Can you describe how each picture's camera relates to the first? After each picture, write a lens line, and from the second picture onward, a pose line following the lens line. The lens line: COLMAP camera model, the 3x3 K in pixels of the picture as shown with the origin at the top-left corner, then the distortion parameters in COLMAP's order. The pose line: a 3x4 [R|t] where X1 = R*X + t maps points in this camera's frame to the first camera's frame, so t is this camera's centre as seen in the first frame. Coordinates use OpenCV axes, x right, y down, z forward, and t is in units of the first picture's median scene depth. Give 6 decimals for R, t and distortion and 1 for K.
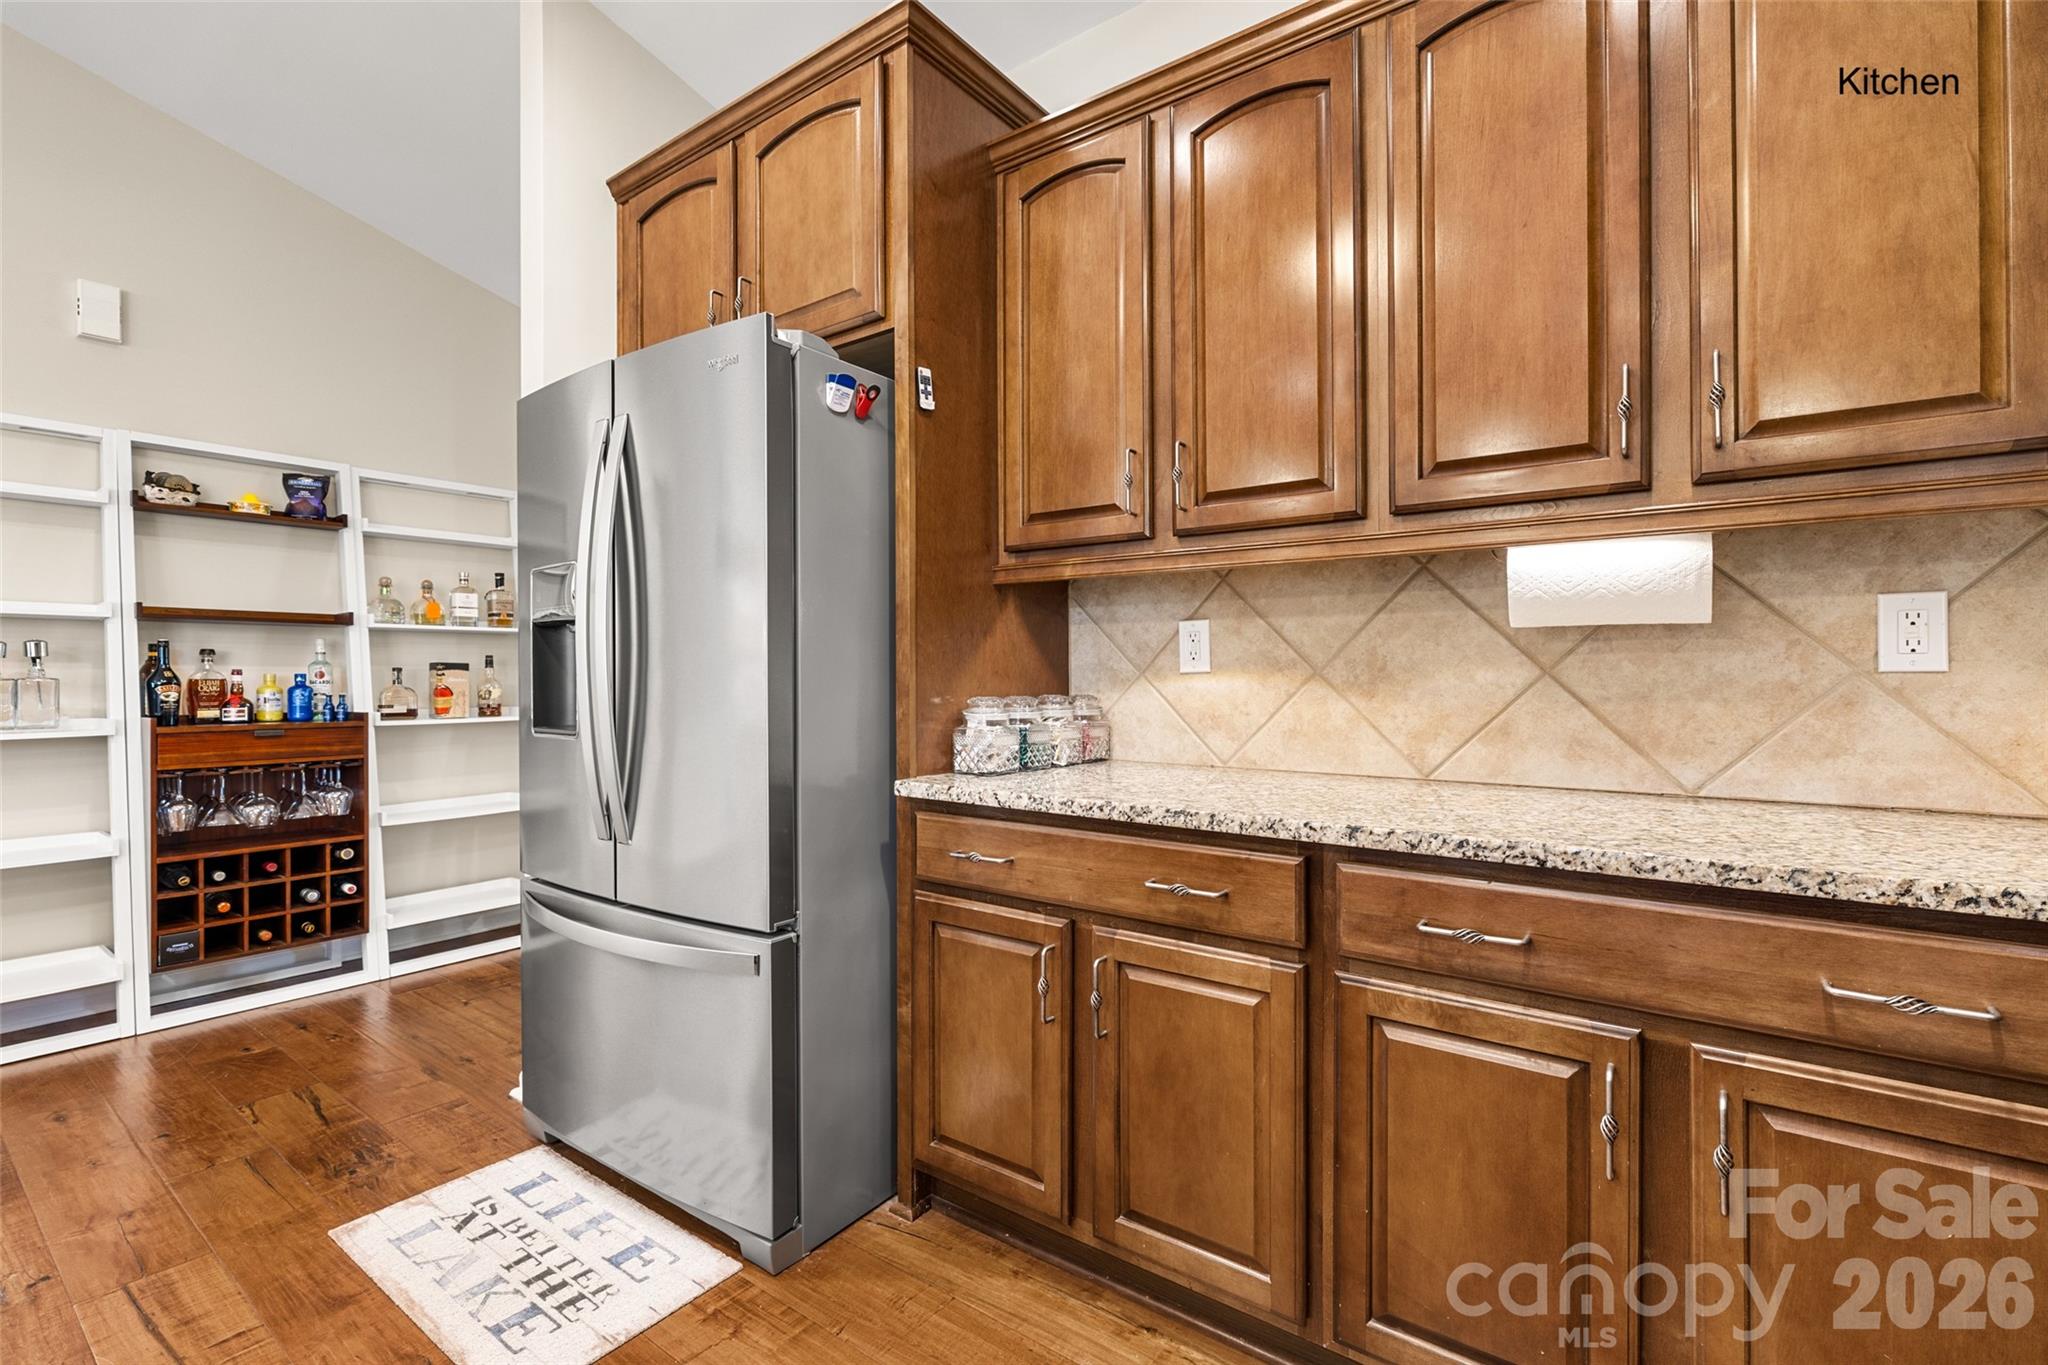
lens RADIAL K [[906.1, 0, 1015.1], [0, 906.1, 680.1], [0, 0, 1]] dist [-0.001428, 0.000651]
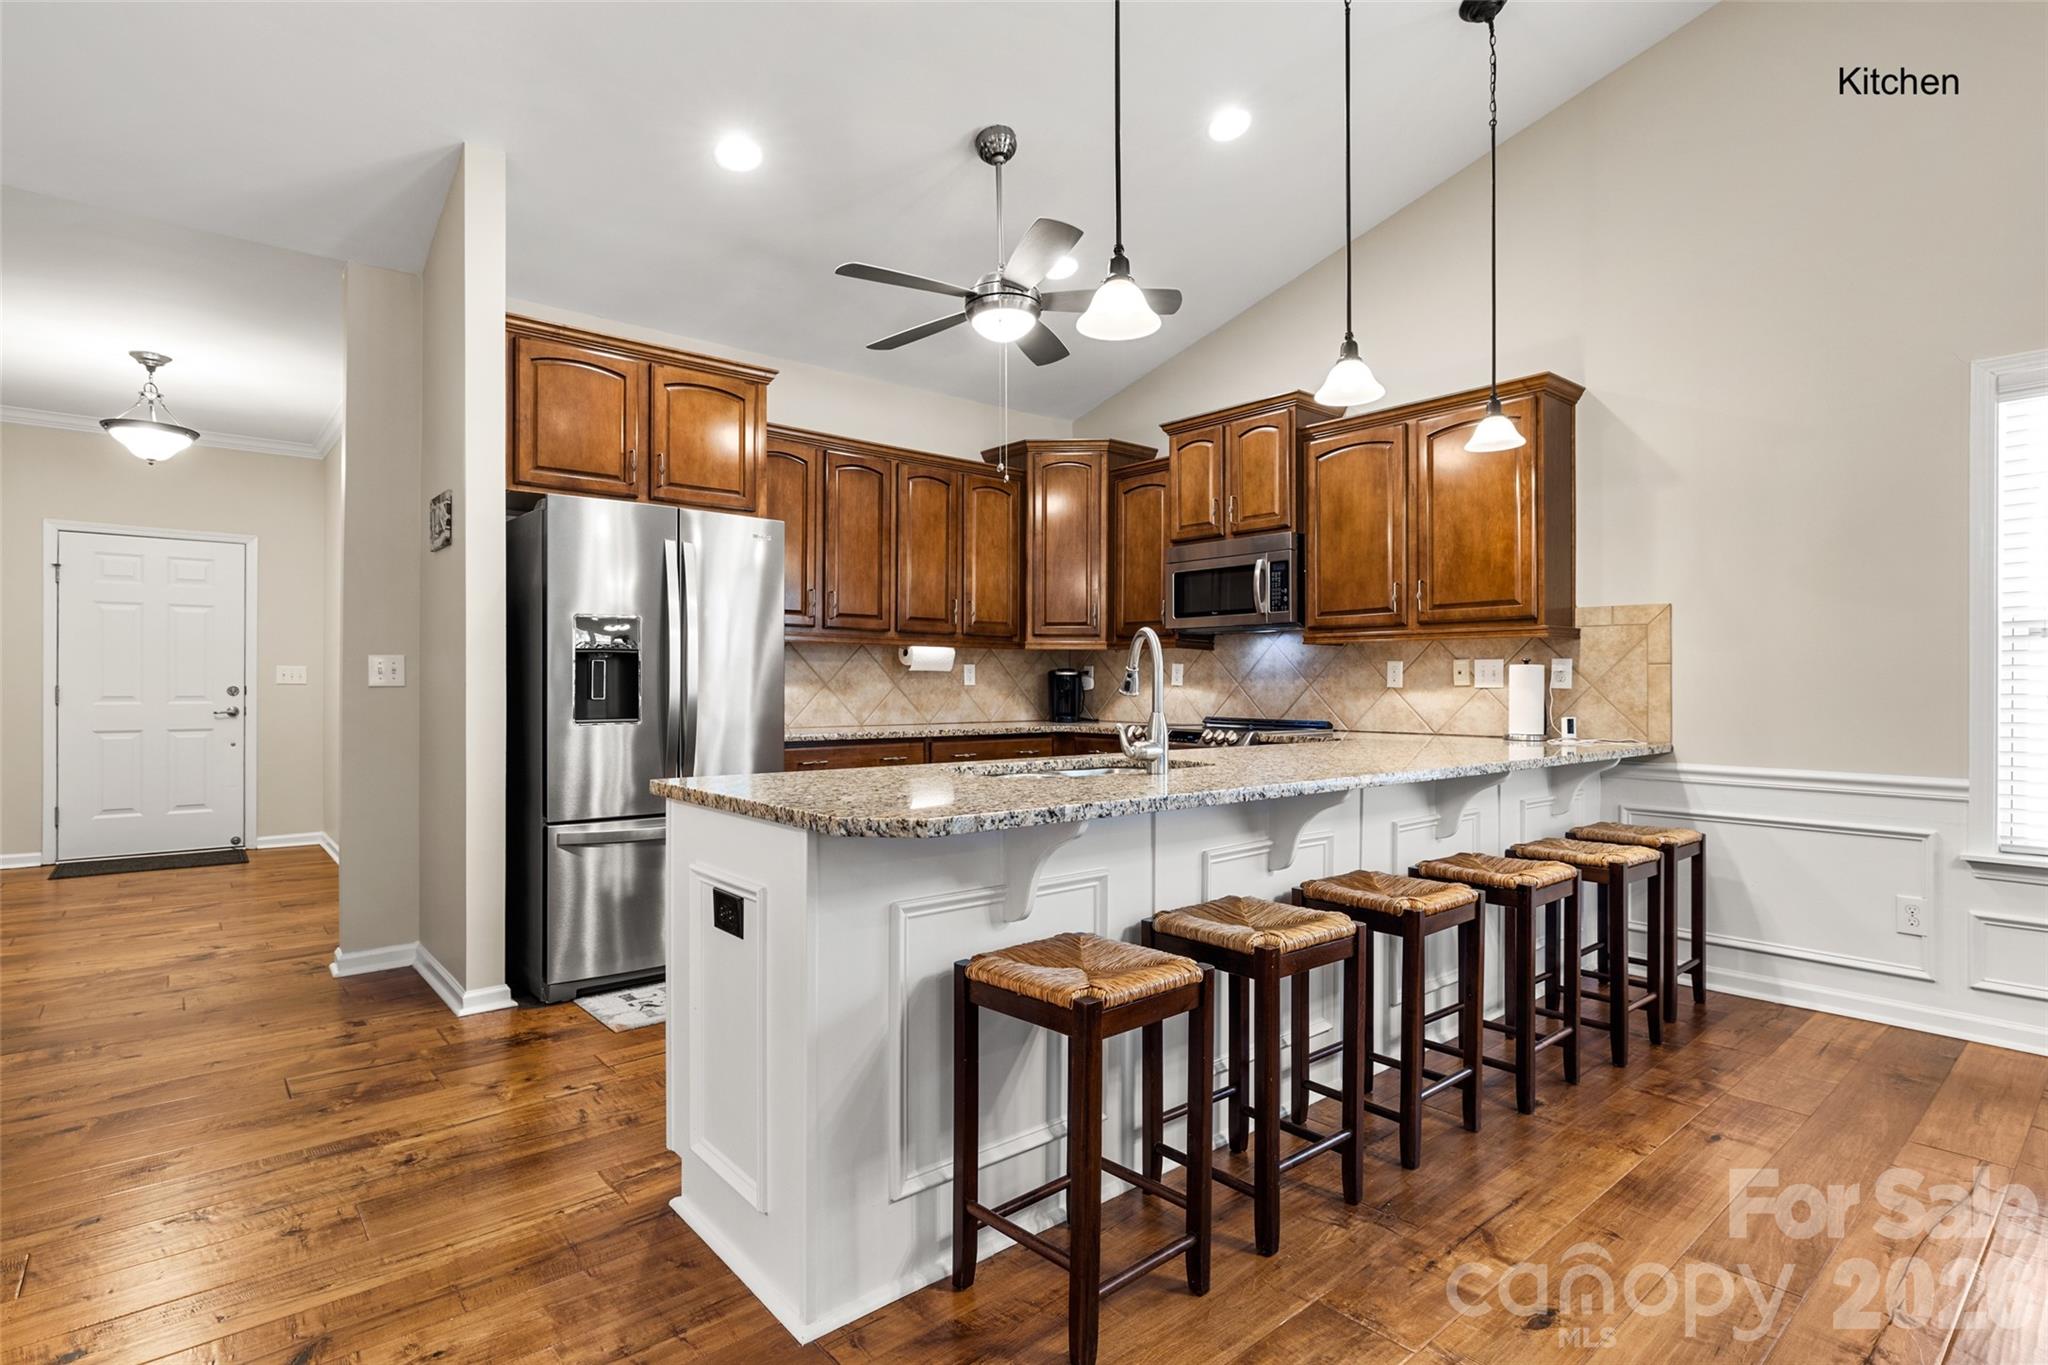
lens RADIAL K [[1008.0, 0, 1024.0], [0, 1008.0, 682.5], [0, 0, 1]] dist [-0.002810, -0.000543]
pose [[0.216743, 0.003595, 0.976222, -2.727342], [0.000018, 0.999993, -0.003687, -0.005427], [-0.976229, 0.000817, 0.216741, -0.114180]]
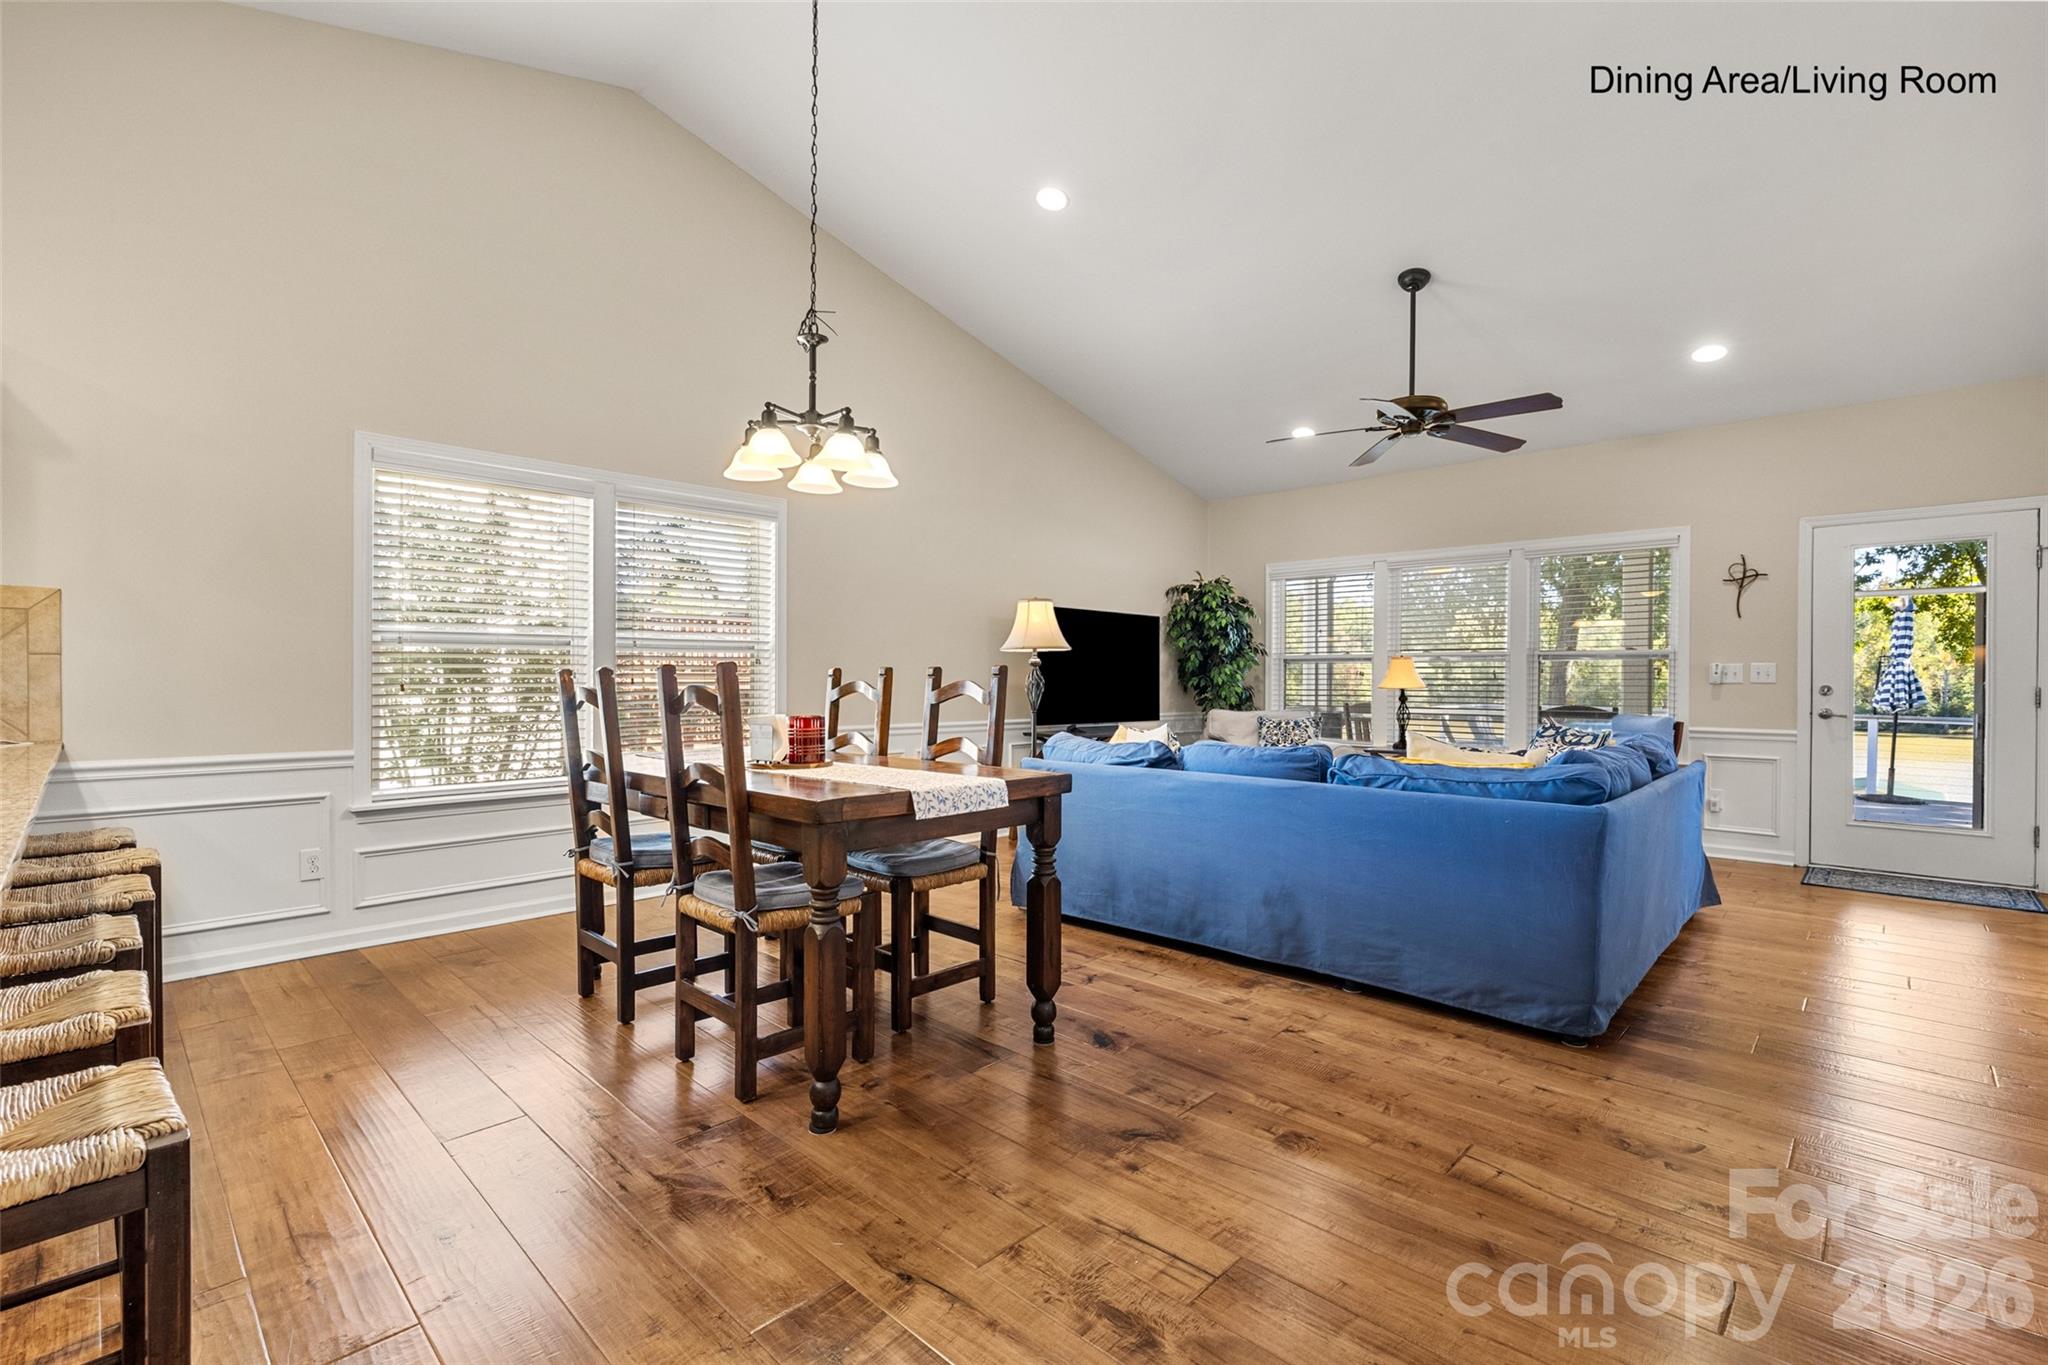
lens RADIAL K [[906.1, 0, 1015.1], [0, 906.1, 680.1], [0, 0, 1]] dist [-0.001428, 0.000651]
pose [[-0.991582, 0.000868, 0.129474, -2.366619], [0.001375, 0.999992, 0.003825, -0.007112], [-0.129470, 0.003971, -0.991575, 0.612036]]
